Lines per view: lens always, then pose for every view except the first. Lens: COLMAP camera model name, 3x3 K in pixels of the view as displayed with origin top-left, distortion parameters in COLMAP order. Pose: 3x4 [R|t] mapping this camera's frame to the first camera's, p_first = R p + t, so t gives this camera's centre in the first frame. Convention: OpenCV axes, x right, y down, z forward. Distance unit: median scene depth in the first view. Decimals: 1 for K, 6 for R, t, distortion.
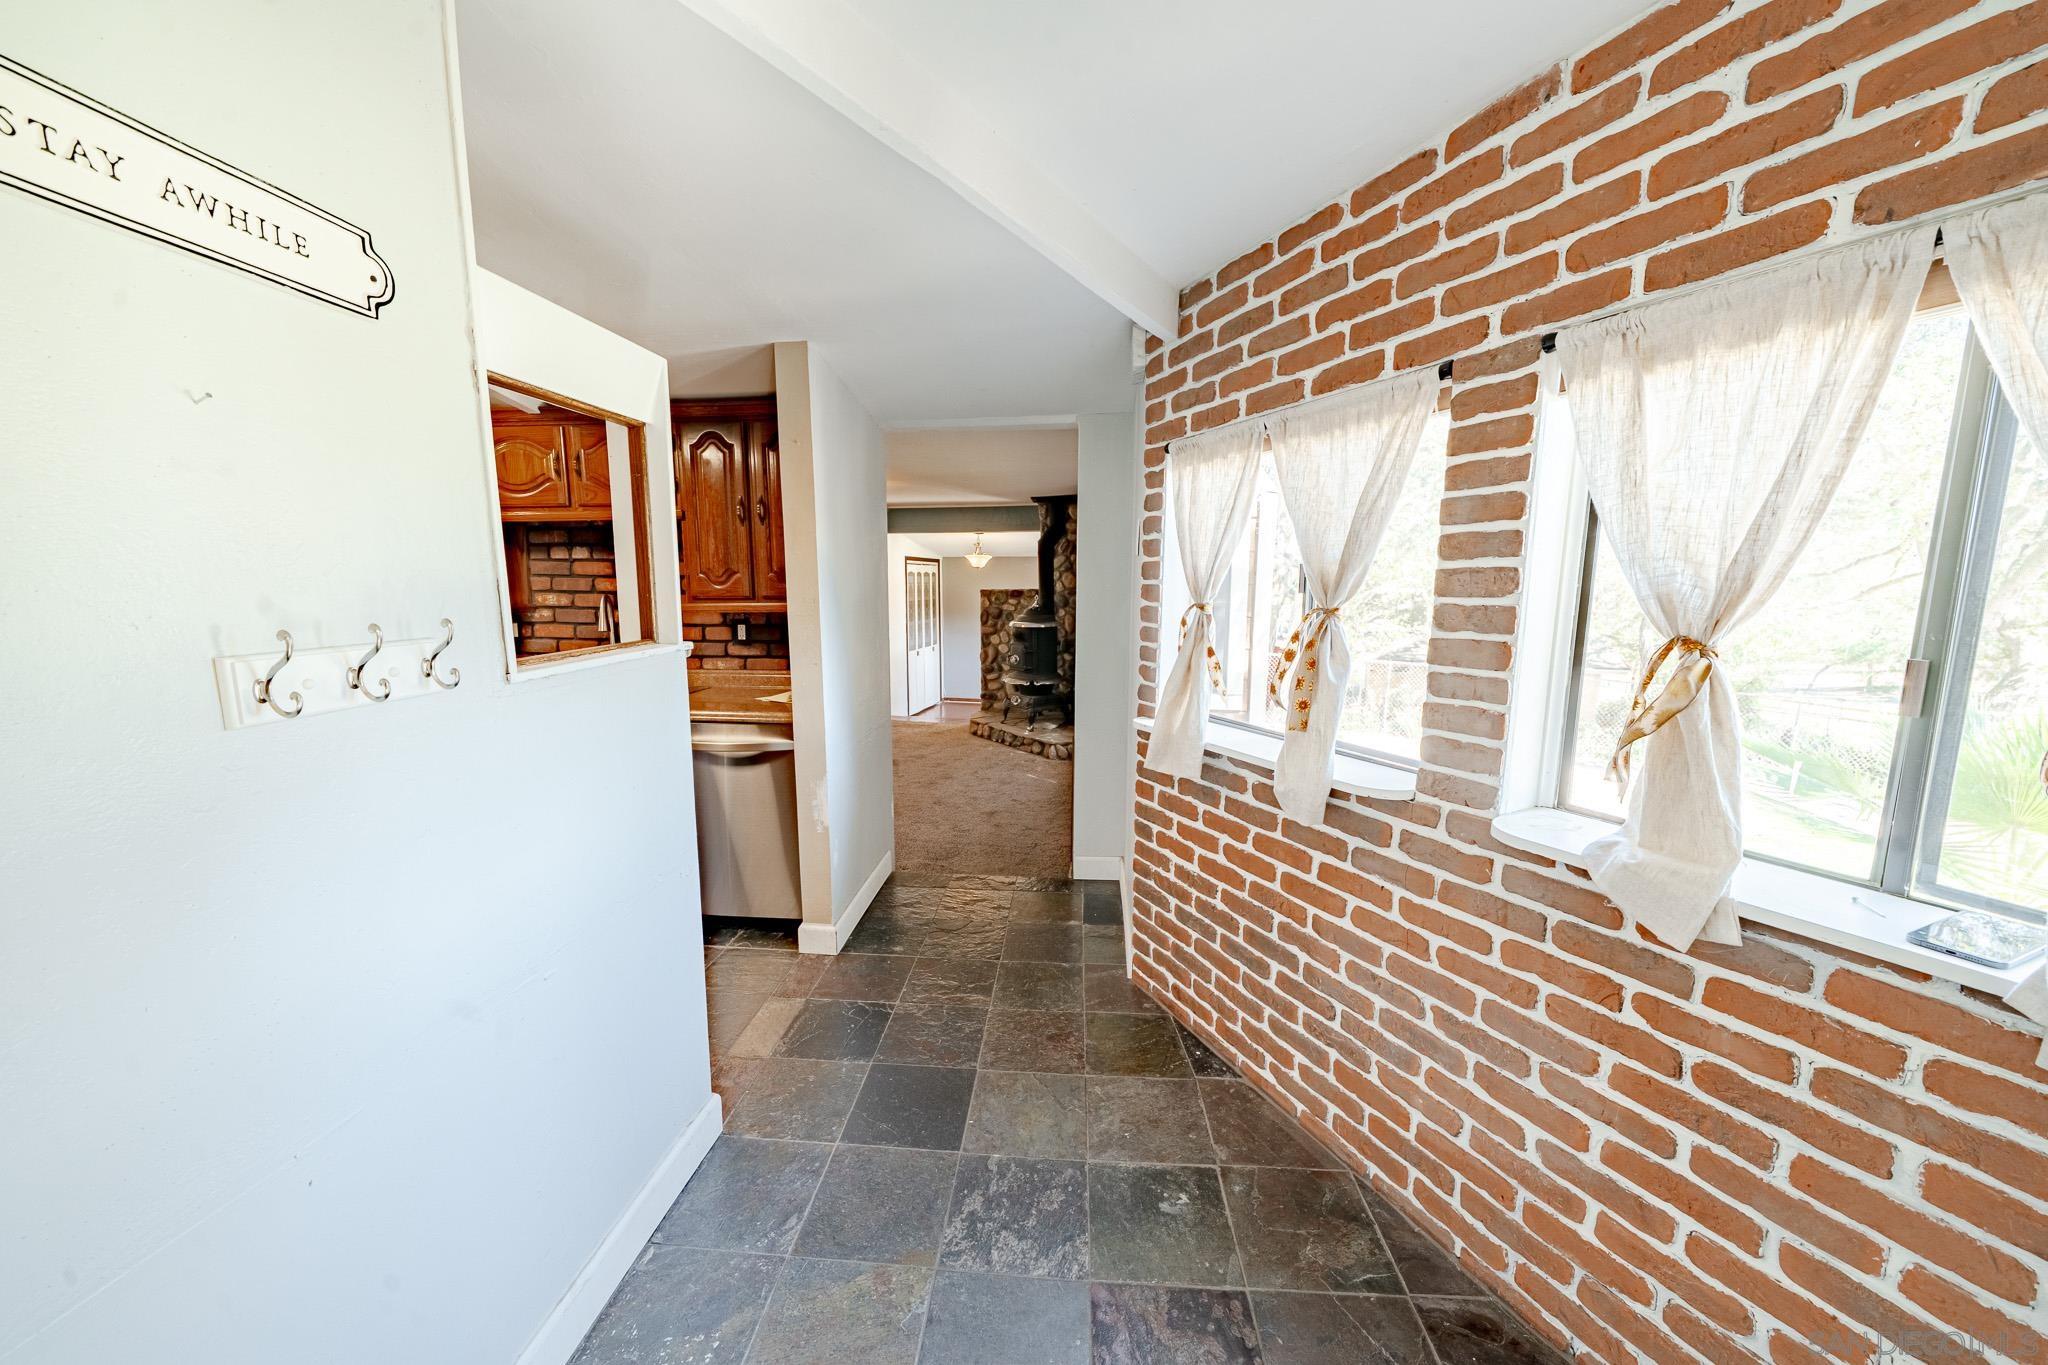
lens RADIAL K [[748.7, 0, 1024.0], [0, 748.7, 682.5], [0, 0, 1]] dist [-0.000491, -0.000040]
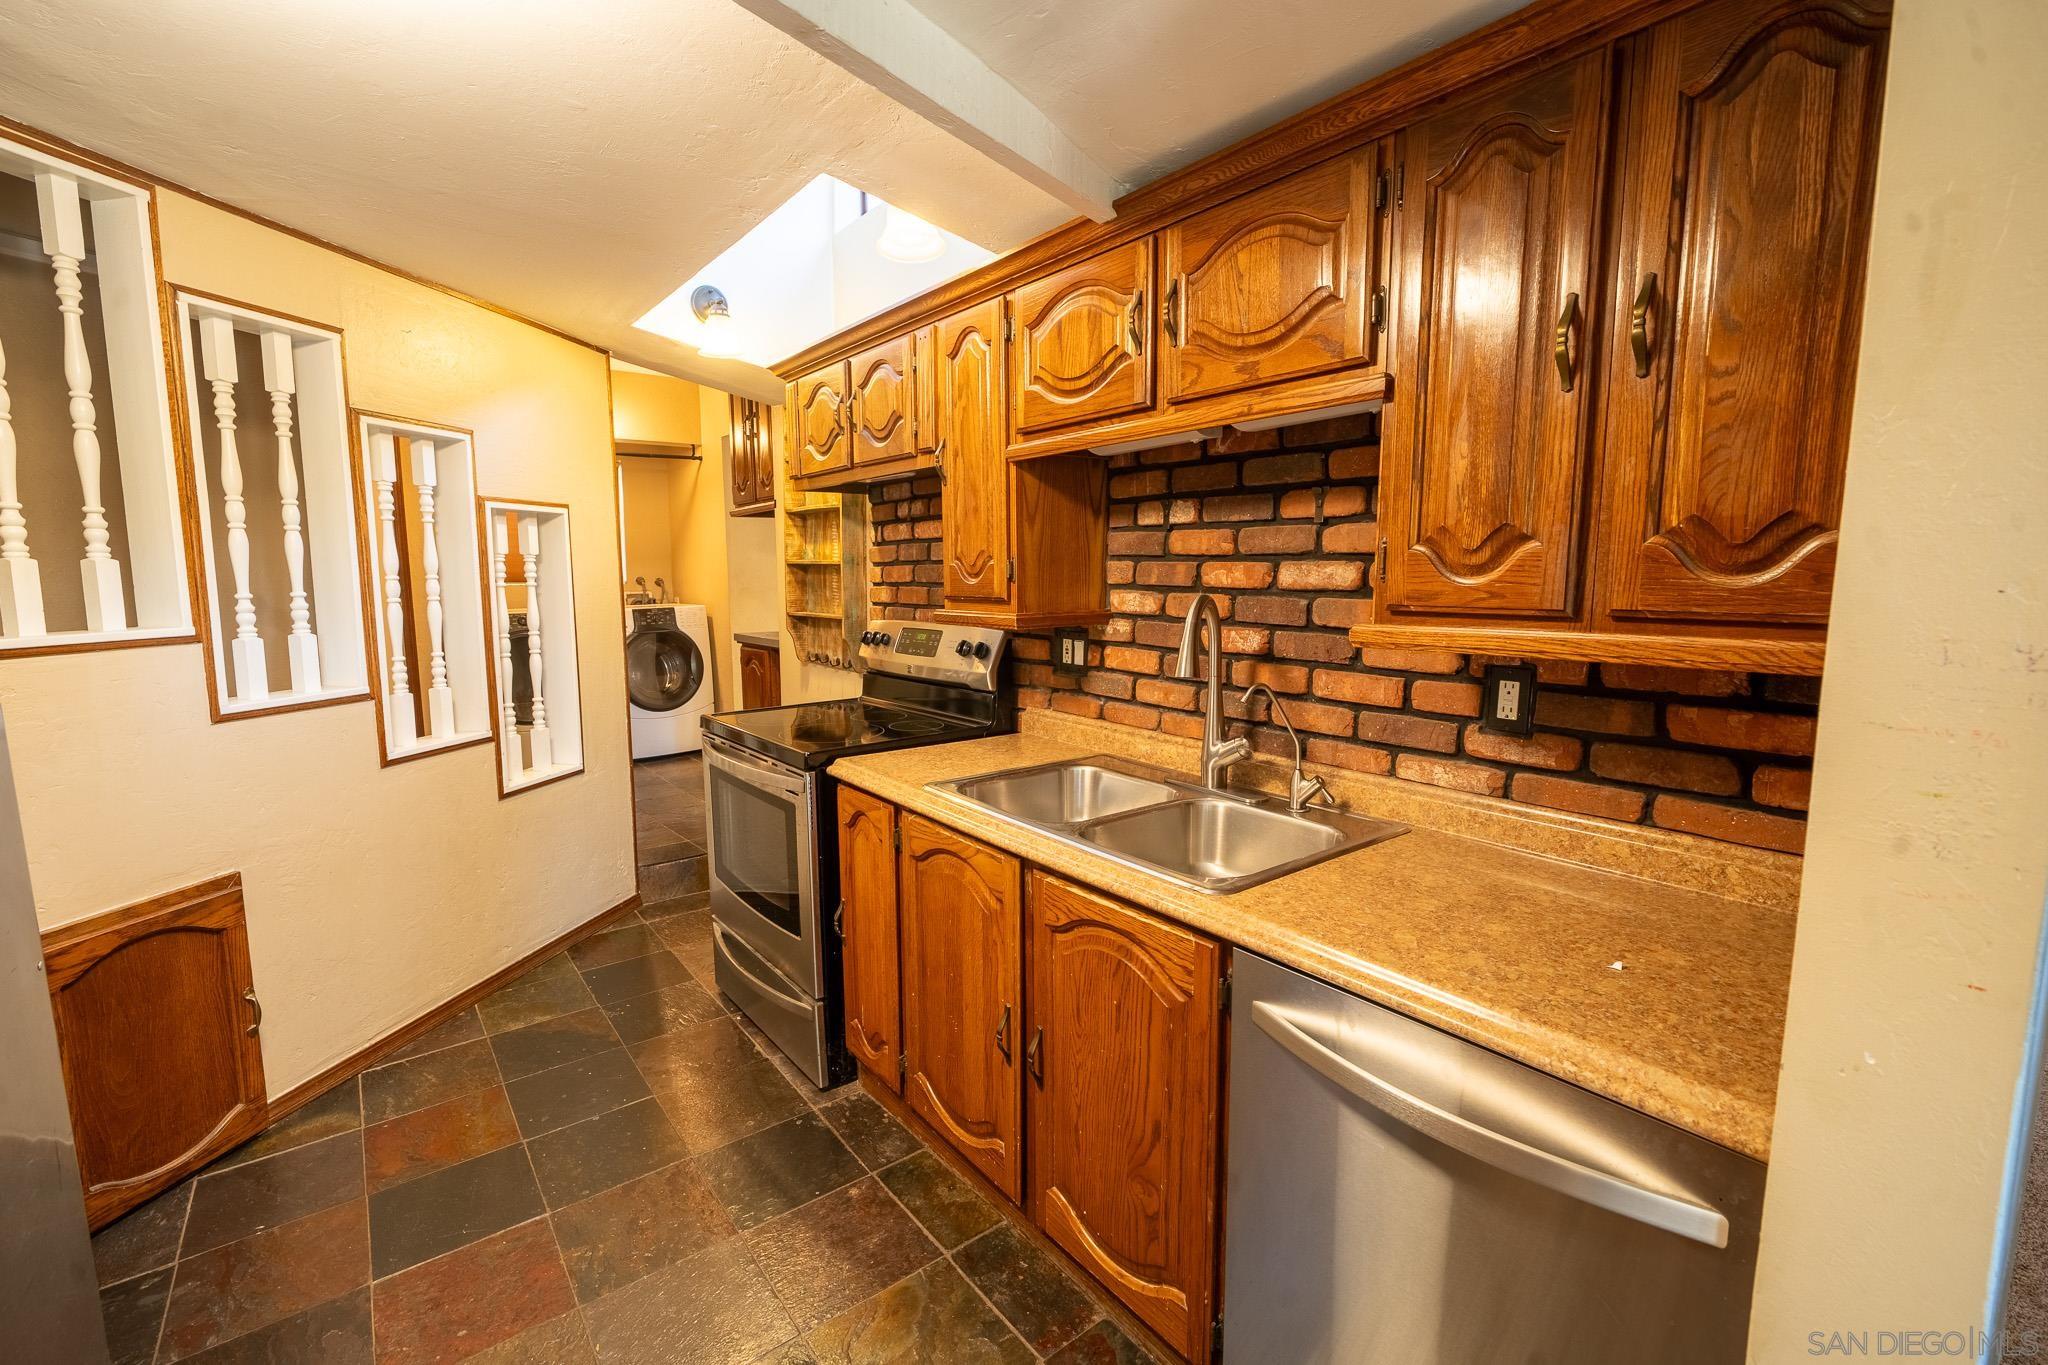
lens RADIAL K [[890.6, 0, 1024.0], [0, 890.6, 682.5], [0, 0, 1]] dist [-0.000868, 0.000006]
pose [[0.689308, 0.089580, -0.718909, -0.221556], [-0.098786, 0.994679, 0.029224, -0.064924], [0.717702, 0.050874, 0.694490, 0.507968]]
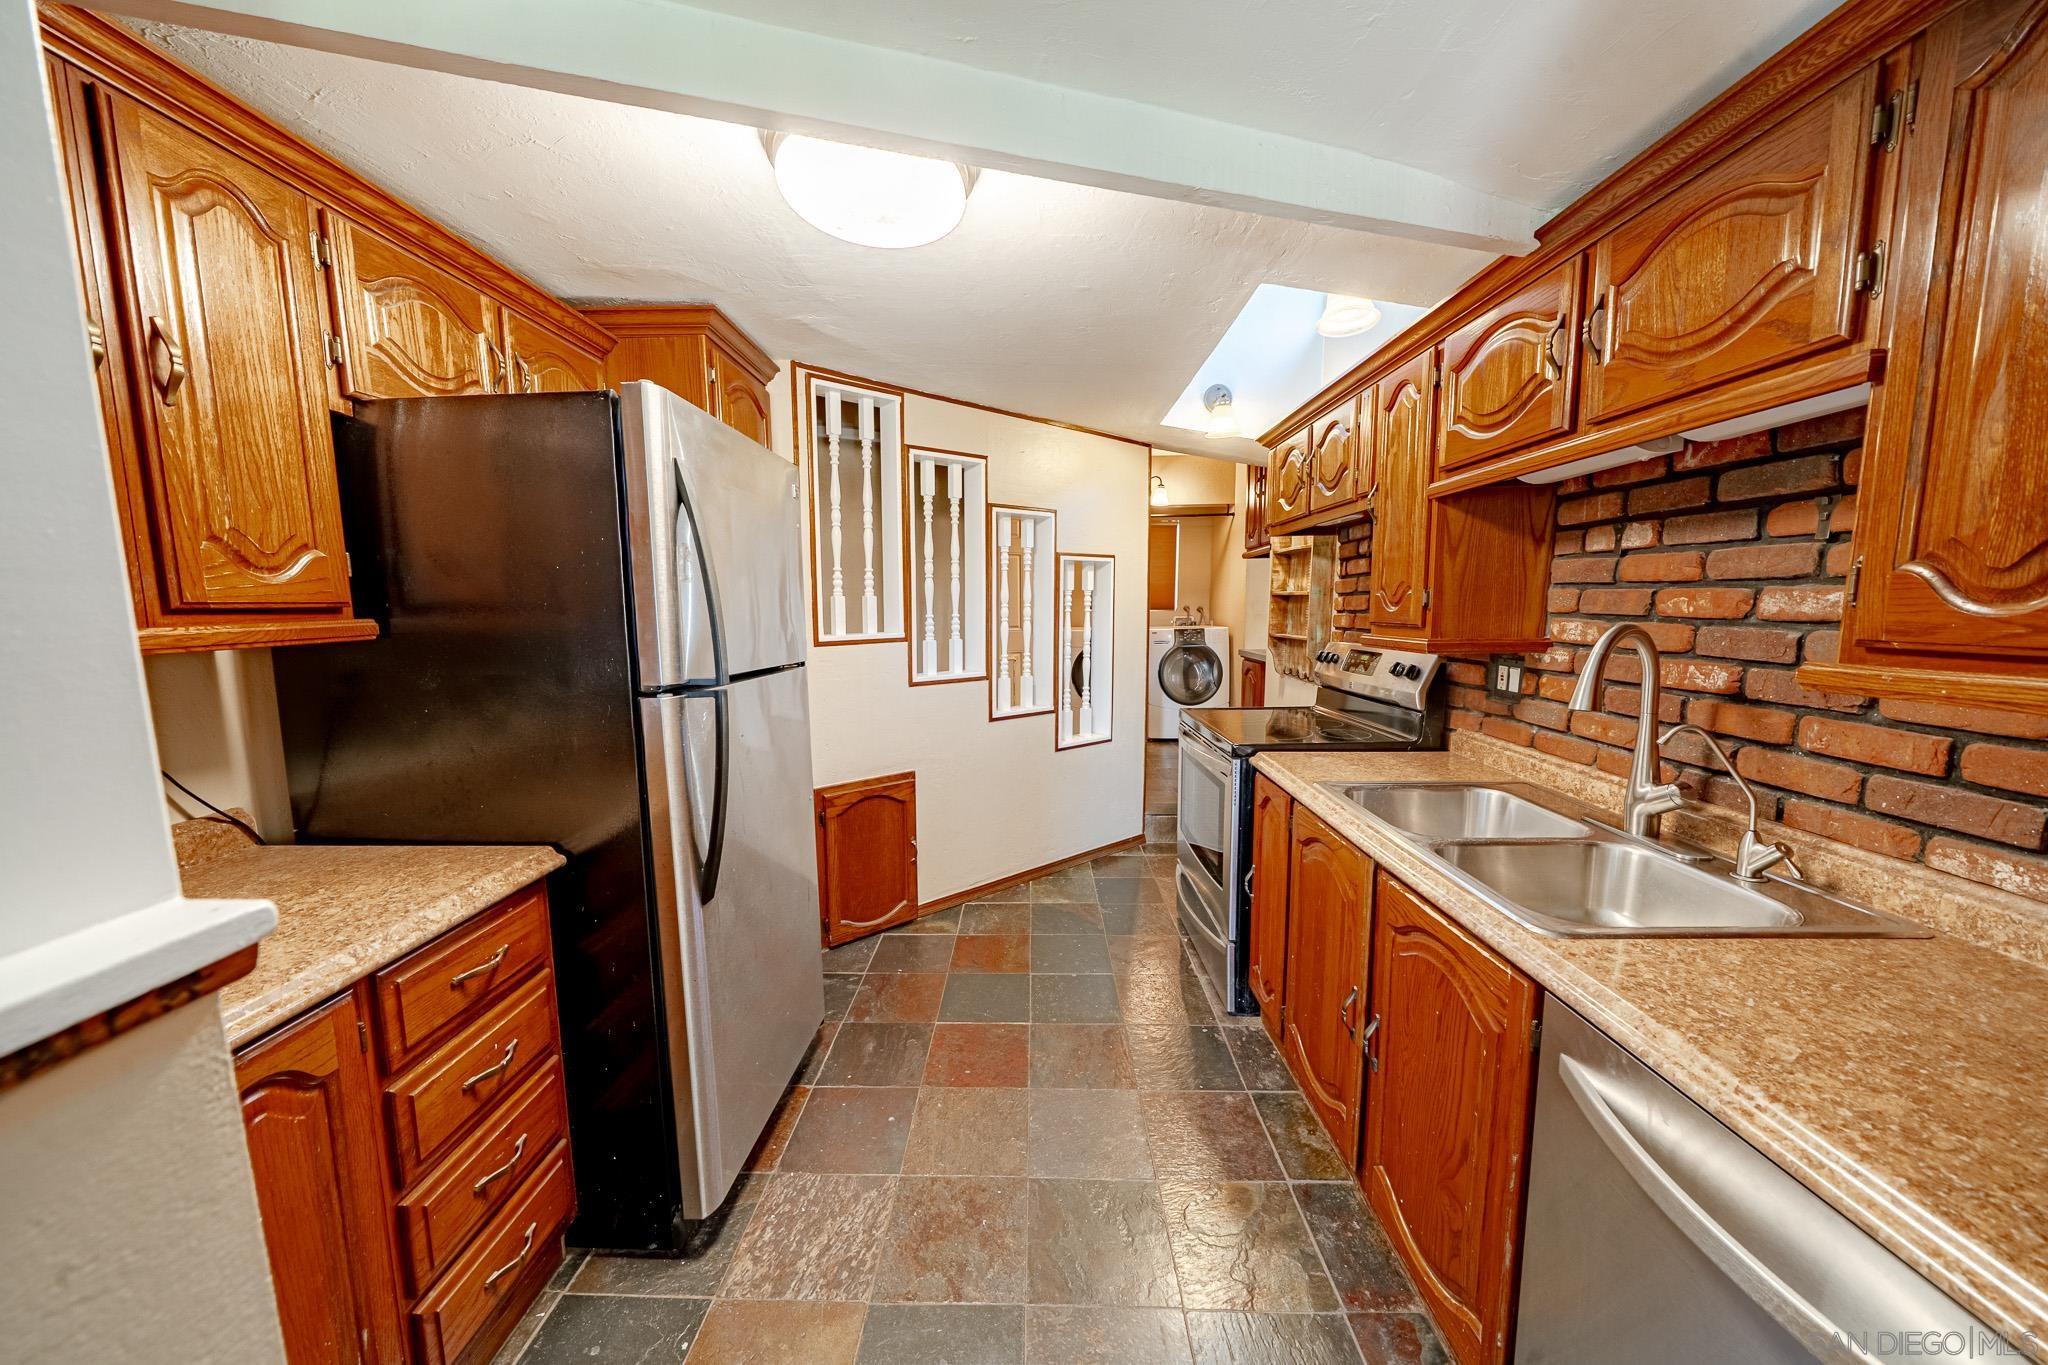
lens RADIAL K [[707.5, 0, 1021.7], [0, 707.5, 682.0], [0, 0, 1]] dist [0.000432, -0.000043]
pose [[0.079031, 0.111764, -0.990587, -0.169725], [-0.131842, 0.986138, 0.100743, -0.075339], [0.988115, 0.122640, 0.092670, 0.584549]]
